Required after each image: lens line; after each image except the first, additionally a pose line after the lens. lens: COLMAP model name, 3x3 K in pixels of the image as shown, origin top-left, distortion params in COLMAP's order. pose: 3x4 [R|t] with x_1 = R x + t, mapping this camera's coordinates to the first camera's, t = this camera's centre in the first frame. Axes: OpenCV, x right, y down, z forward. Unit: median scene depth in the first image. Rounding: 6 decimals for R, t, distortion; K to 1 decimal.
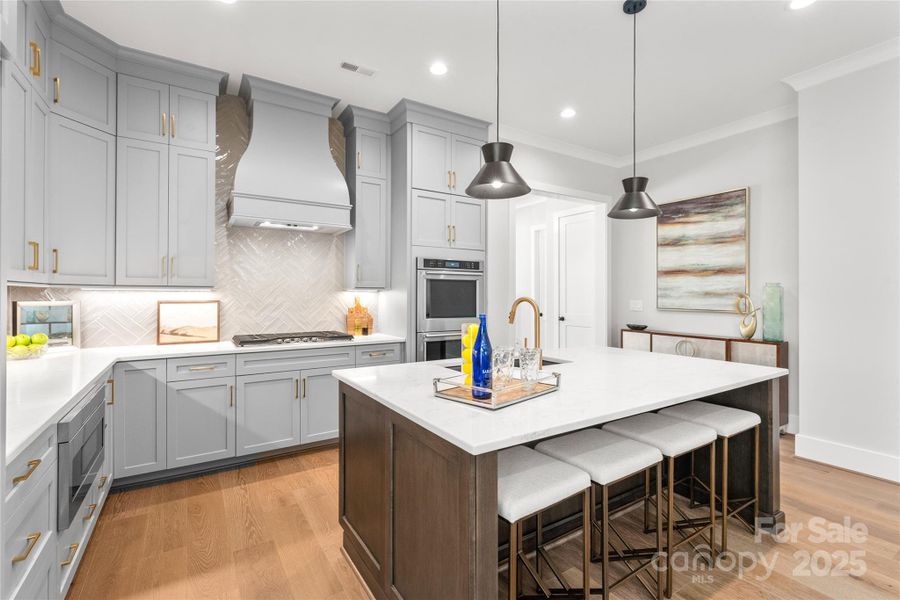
lens RADIAL K [[422.3, 0, 452.6], [0, 422.3, 293.9], [0, 0, 1]] dist [-0.003313, -0.000017]
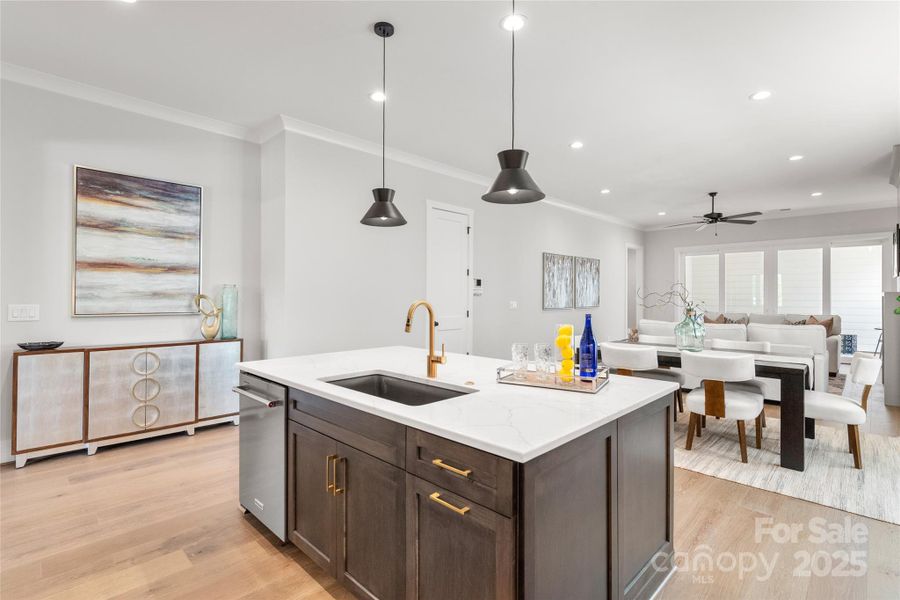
lens RADIAL K [[422.3, 0, 457.4], [0, 422.3, 294.6], [0, 0, 1]] dist [-0.003313, -0.000017]
pose [[-0.267465, -0.002687, 0.963564, -0.382310], [-0.004504, 0.999989, 0.001538, -0.003462], [-0.963557, -0.003929, -0.267474, 0.630348]]
